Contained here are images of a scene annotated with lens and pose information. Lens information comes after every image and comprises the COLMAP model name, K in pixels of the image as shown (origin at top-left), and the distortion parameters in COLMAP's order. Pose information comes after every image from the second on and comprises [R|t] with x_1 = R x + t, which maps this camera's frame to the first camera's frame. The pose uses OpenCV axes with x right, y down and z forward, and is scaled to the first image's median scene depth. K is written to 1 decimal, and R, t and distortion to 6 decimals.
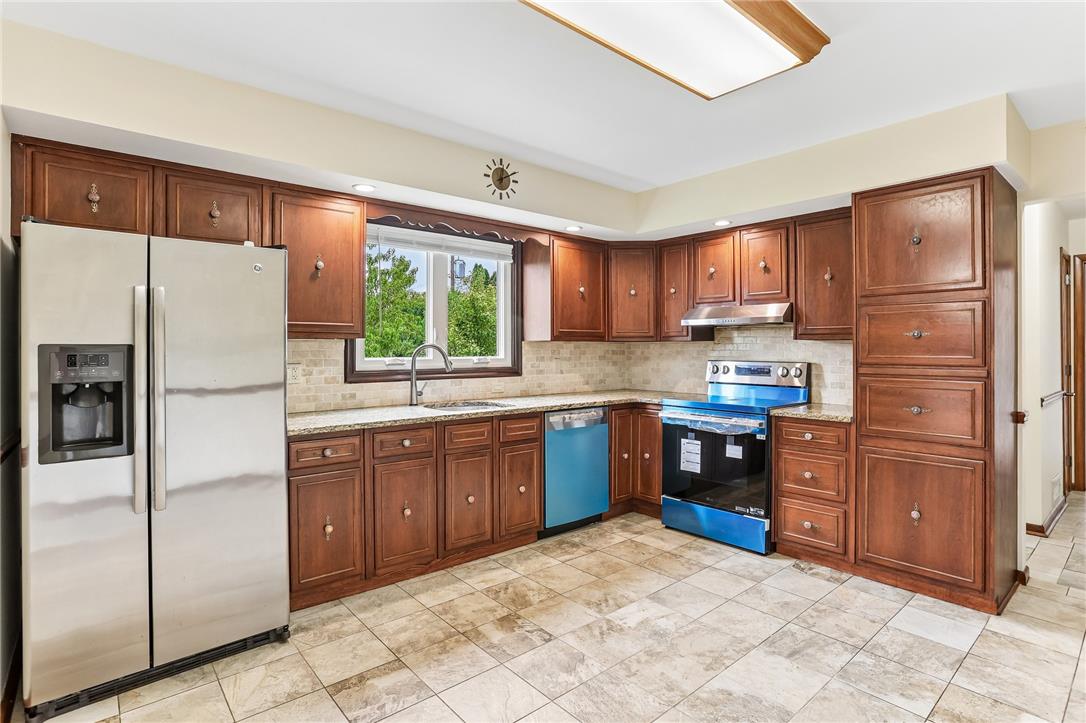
lens RADIAL K [[543.5, 0, 531.1], [0, 543.5, 346.9], [0, 0, 1]] dist [-0.055589, 0.026652]
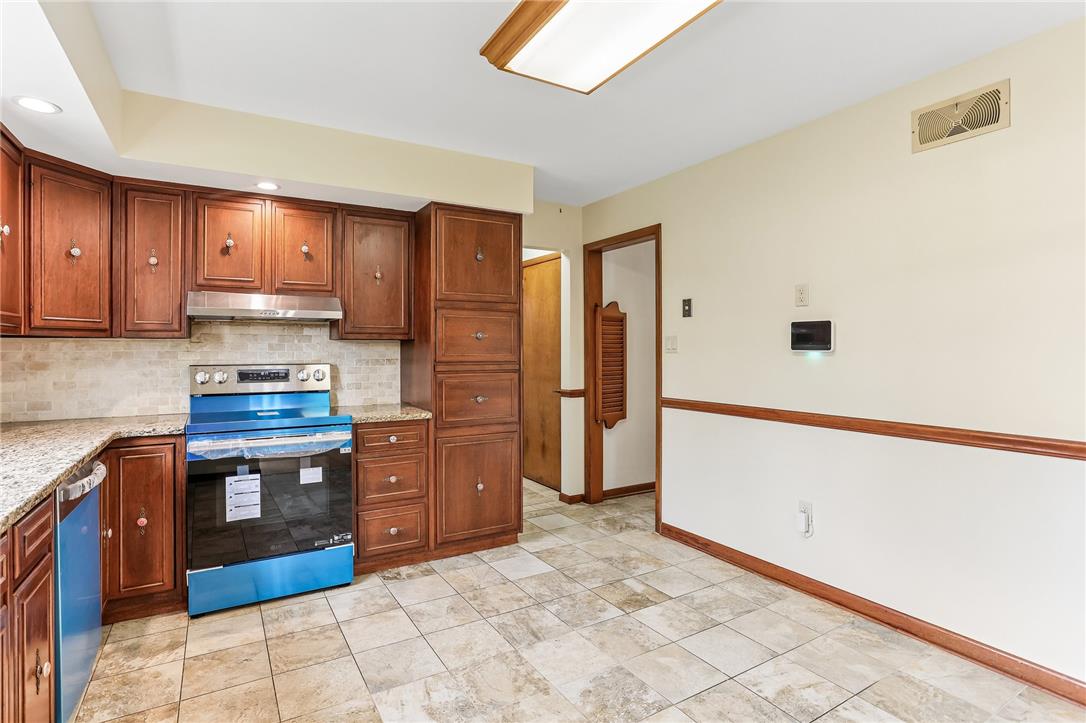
lens RADIAL K [[543.5, 0, 531.1], [0, 543.5, 346.9], [0, 0, 1]] dist [-0.055589, 0.026652]
pose [[0.166933, 0.004228, 0.985959, -0.400676], [0.000868, 0.999990, -0.004435, 0.005331], [-0.985968, 0.001597, 0.166927, 0.589818]]
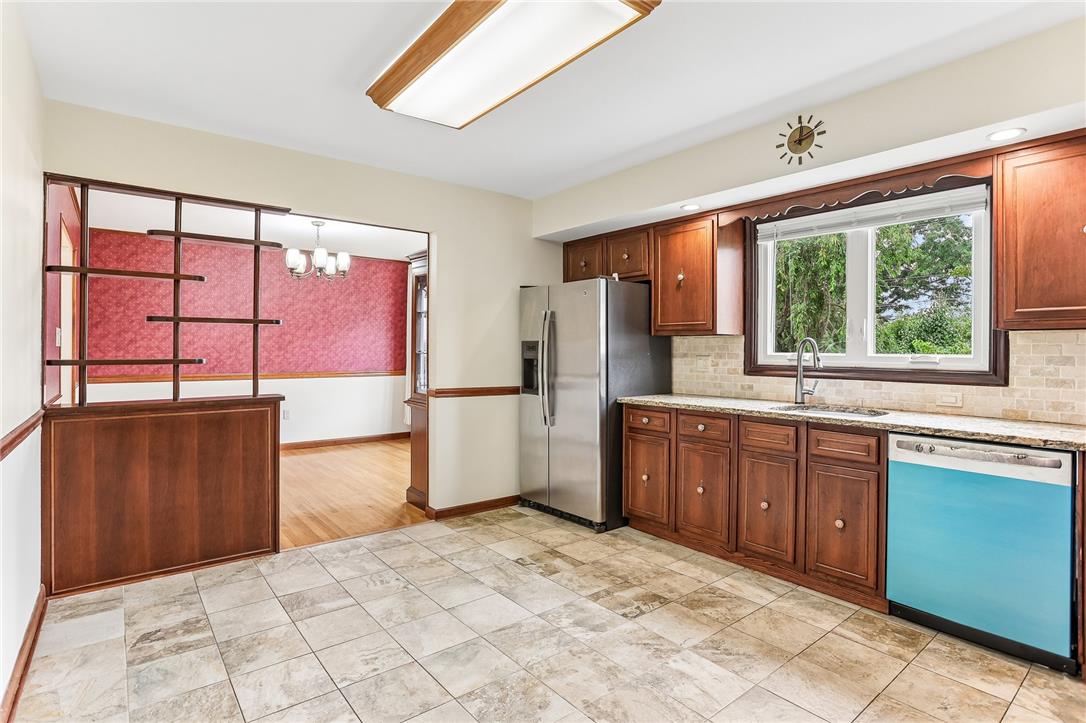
lens RADIAL K [[543.5, 0, 531.1], [0, 543.5, 346.9], [0, 0, 1]] dist [-0.055589, 0.026652]
pose [[-0.029866, -0.004414, -0.999544, 0.820740], [-0.004257, 0.999982, -0.004289, 0.017522], [0.999545, 0.004127, -0.029885, 0.633170]]
